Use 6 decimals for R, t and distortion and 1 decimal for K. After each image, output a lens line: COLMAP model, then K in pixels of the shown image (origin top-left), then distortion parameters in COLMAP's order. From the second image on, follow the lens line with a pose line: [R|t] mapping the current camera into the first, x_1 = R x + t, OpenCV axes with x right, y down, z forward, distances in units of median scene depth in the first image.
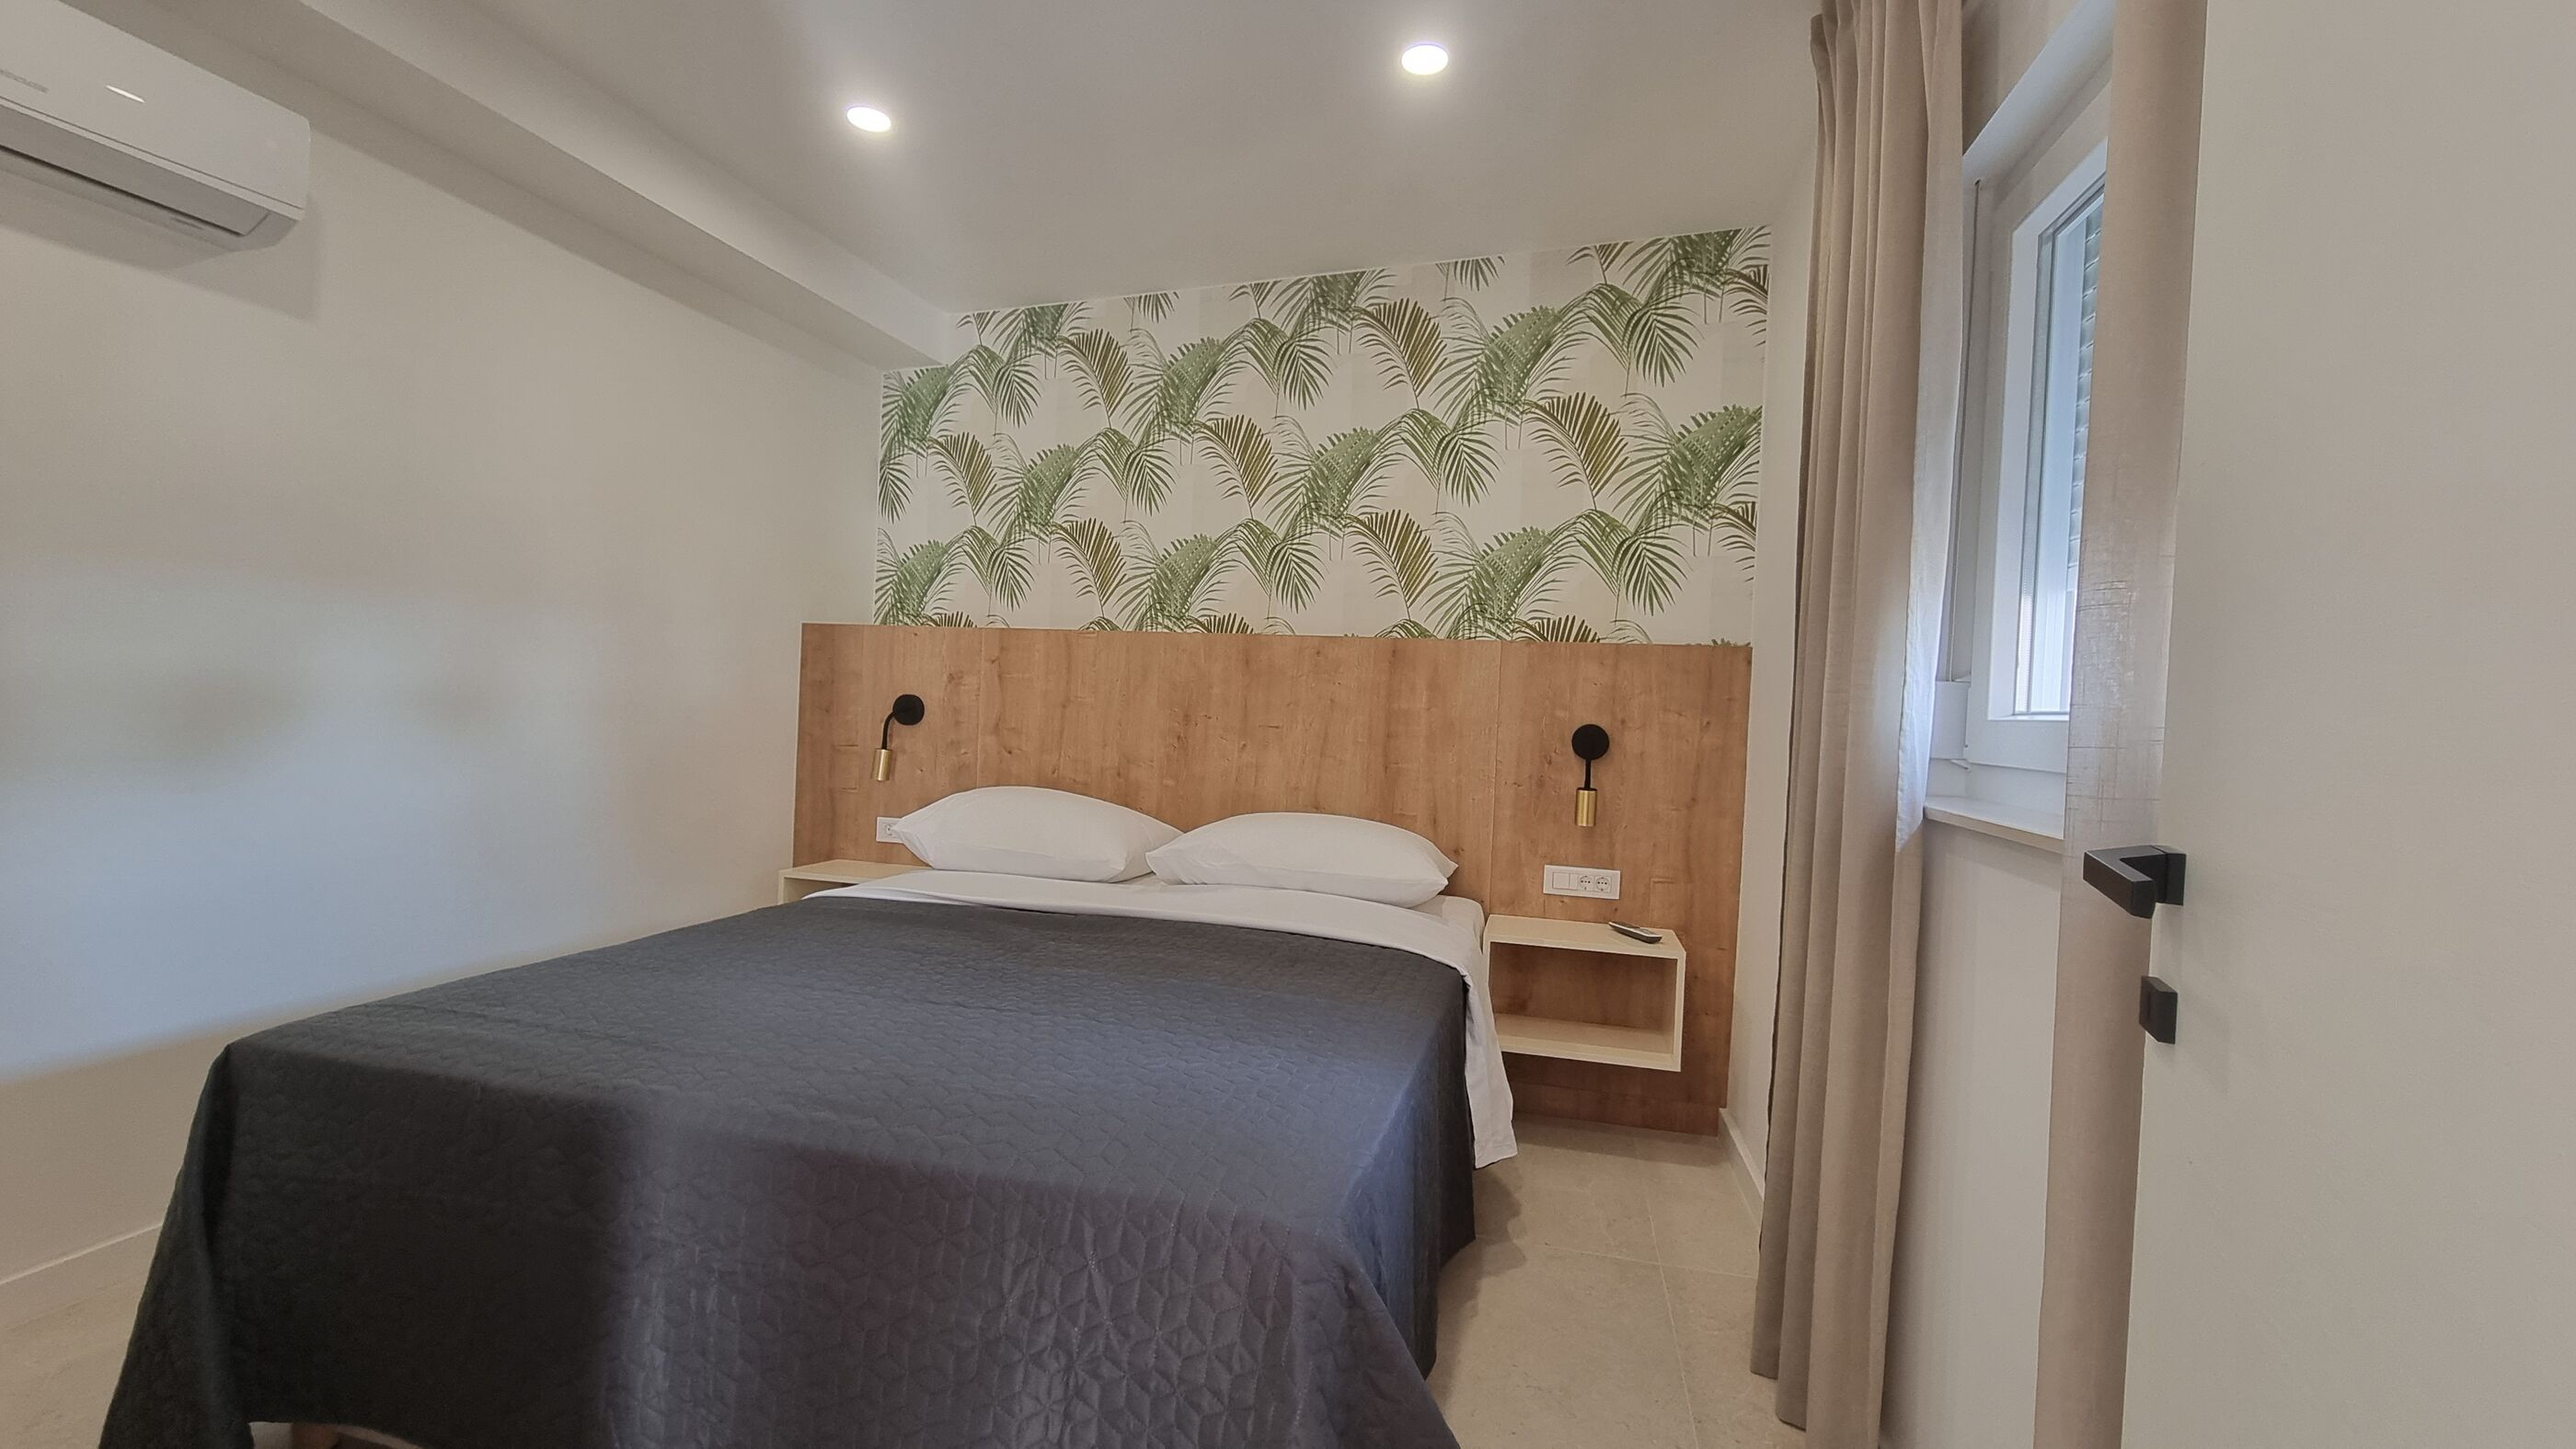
lens RADIAL K [[1062.7, 0, 1297.3], [0, 1062.7, 732.1], [0, 0, 1]] dist [-0.000213, -0.000214]
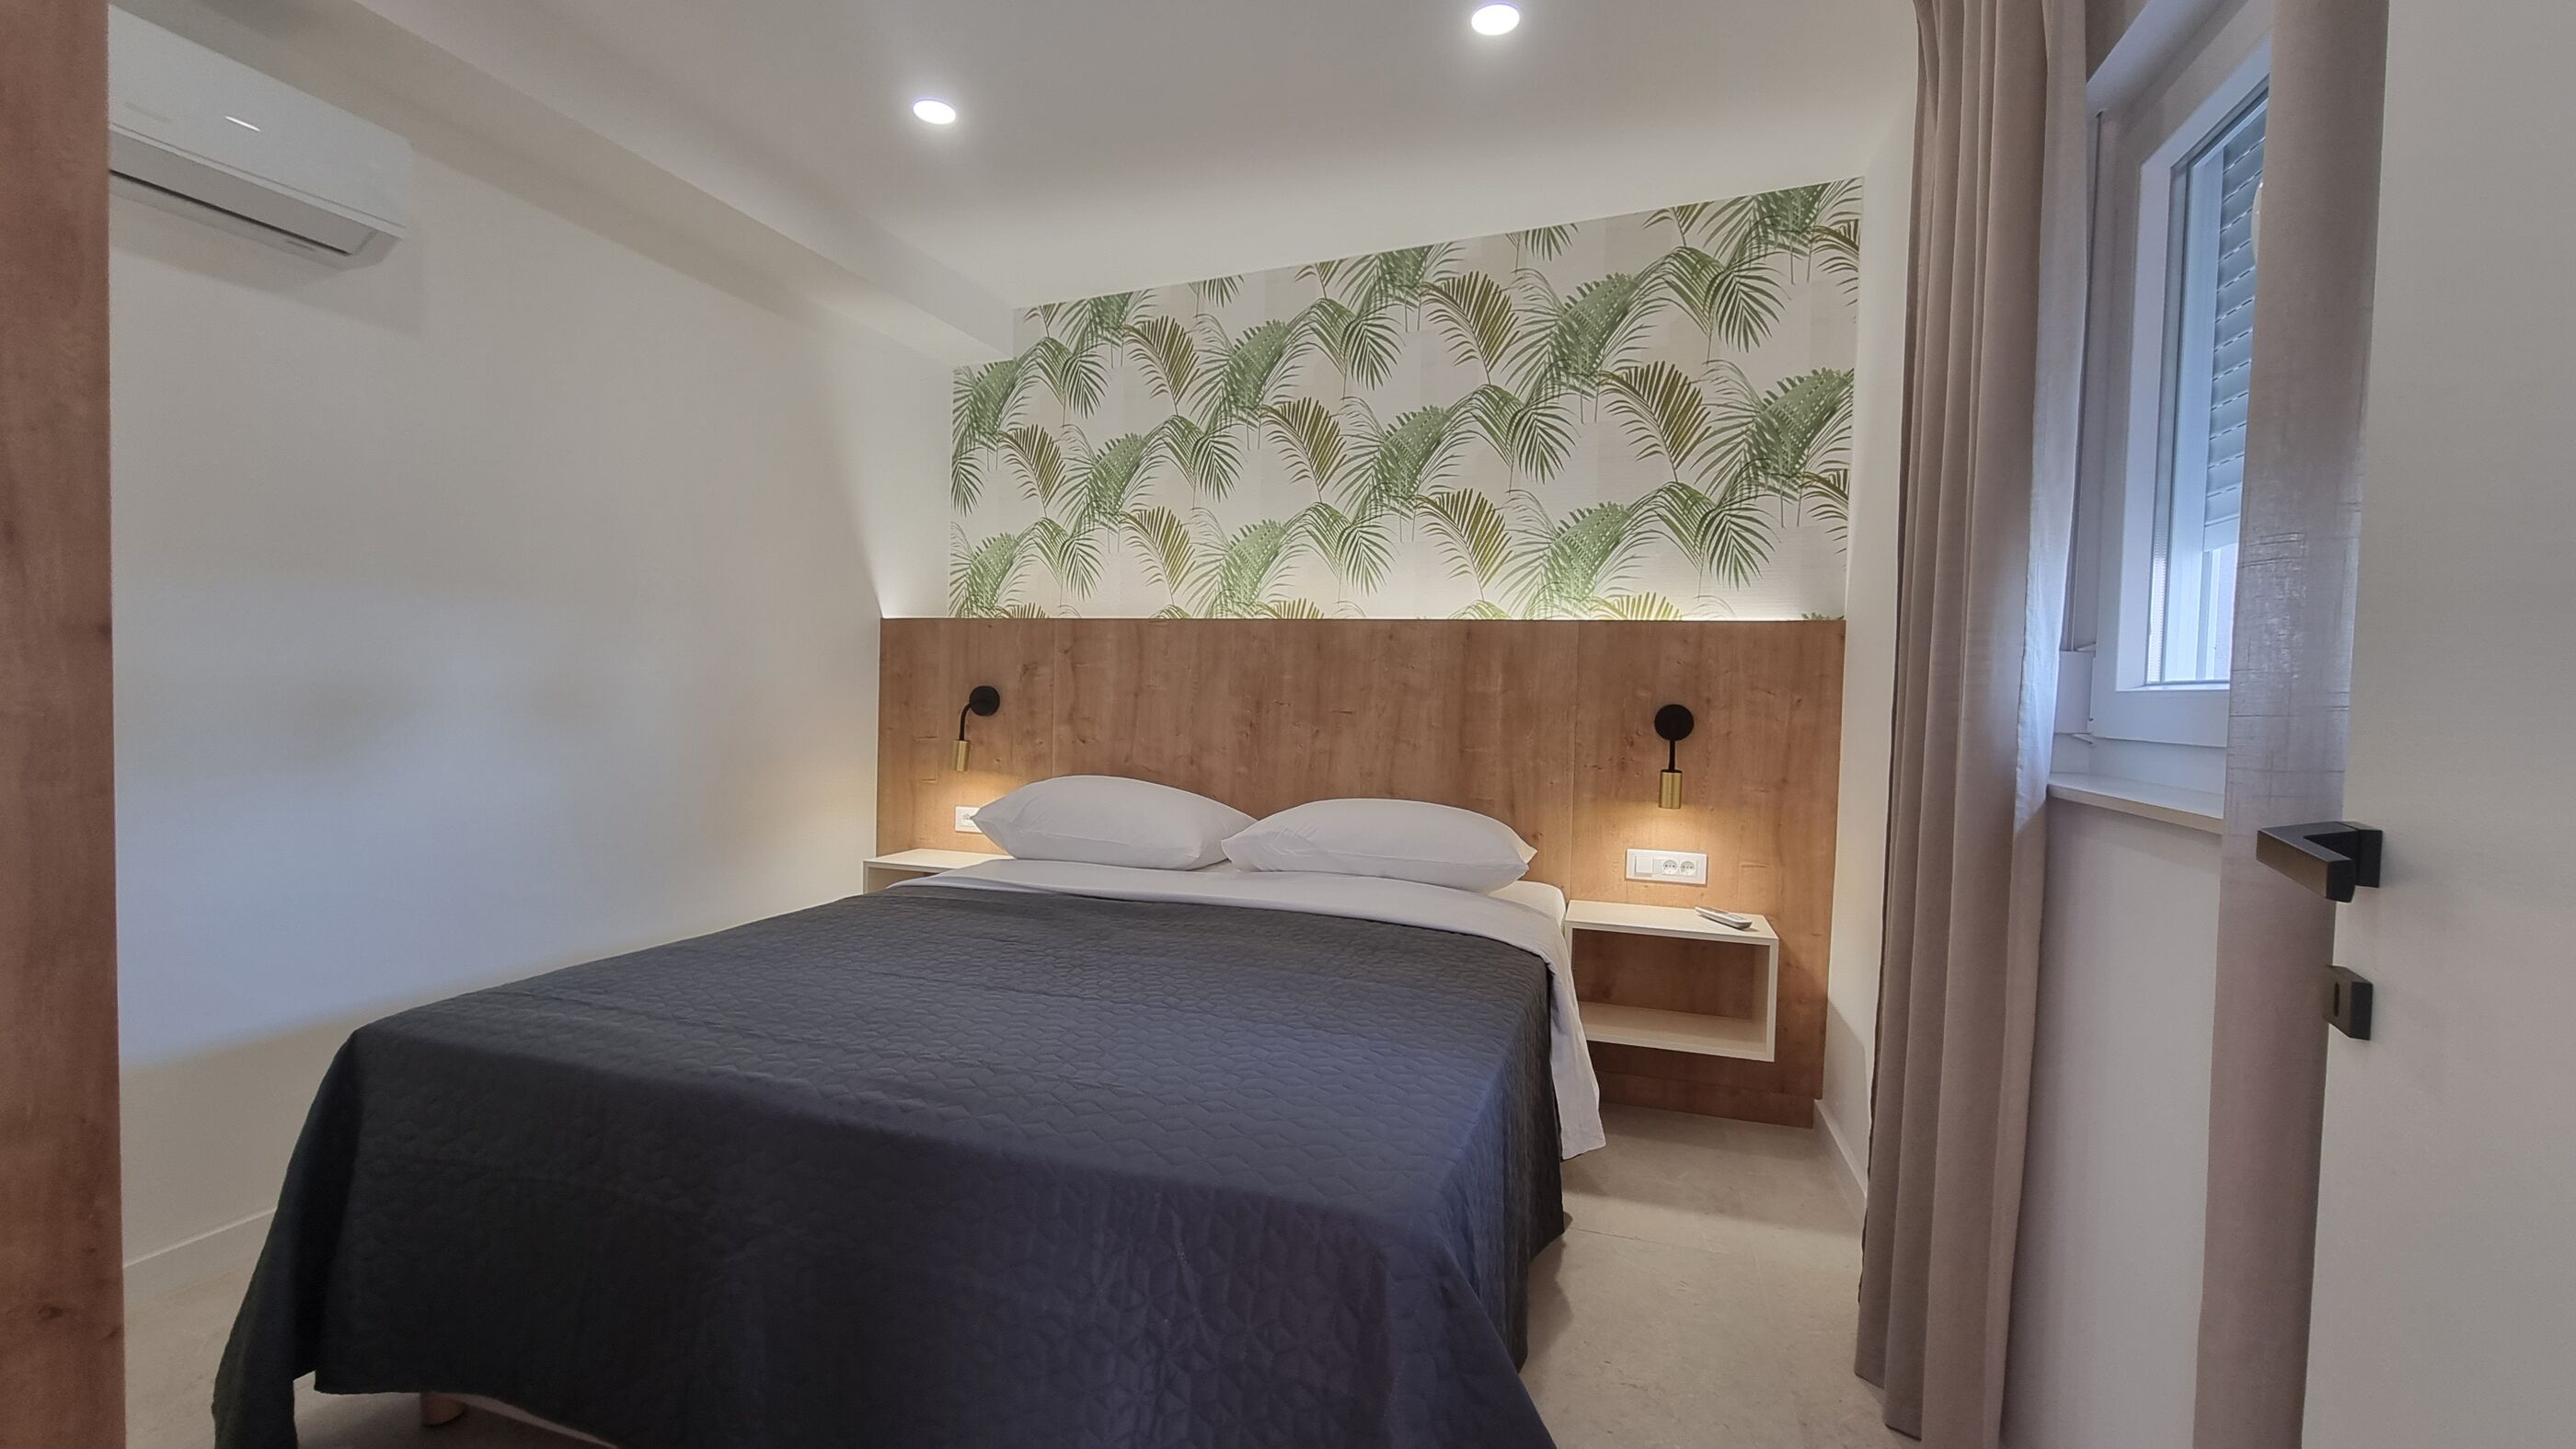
lens RADIAL K [[1062.7, 0, 1297.3], [0, 1062.7, 732.1], [0, 0, 1]] dist [-0.000213, -0.000214]
pose [[0.997907, -0.014191, -0.063090, -0.006650], [0.014966, 0.999818, 0.011825, 0.001547], [0.062911, -0.012744, 0.997938, 0.010949]]
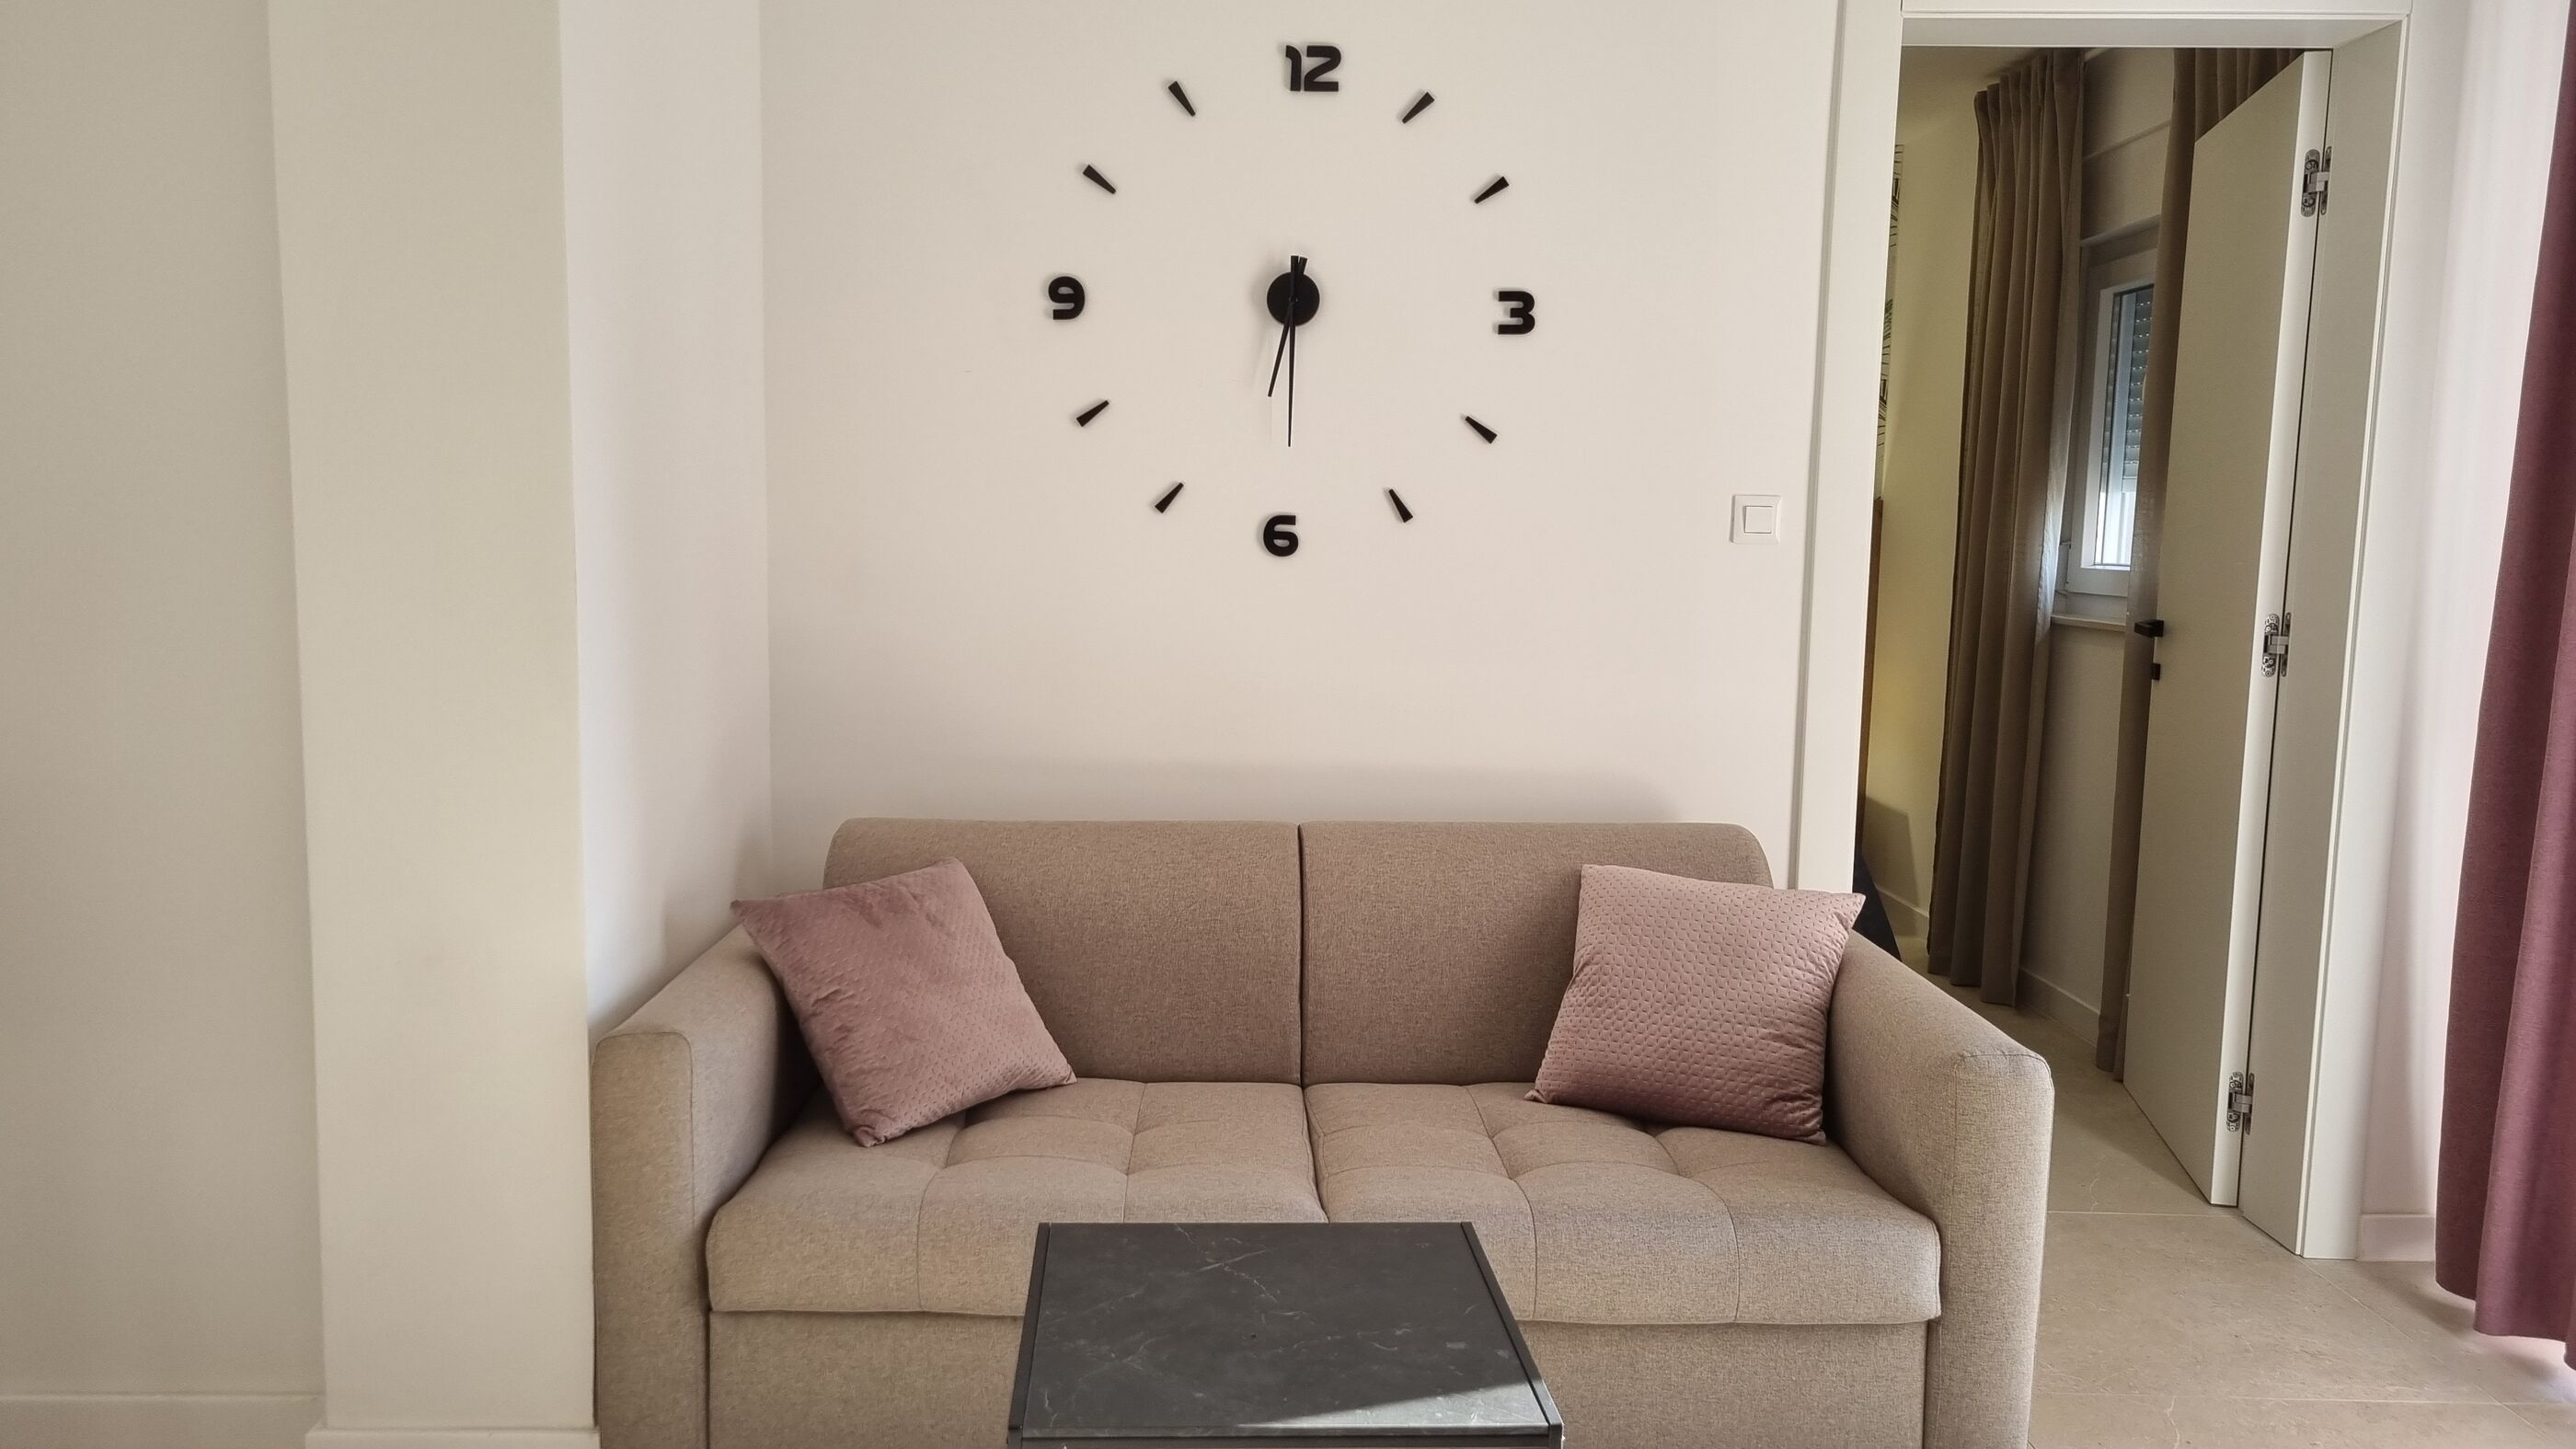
lens RADIAL K [[1938.8, 0, 1270.2], [0, 1938.8, 761.7], [0, 0, 1]] dist [0.052810, -0.035629]
pose [[0.970629, -0.053772, 0.234495, -0.809674], [0.028743, 0.993640, 0.108876, -0.046613], [-0.238858, -0.098939, 0.966001, -1.041662]]
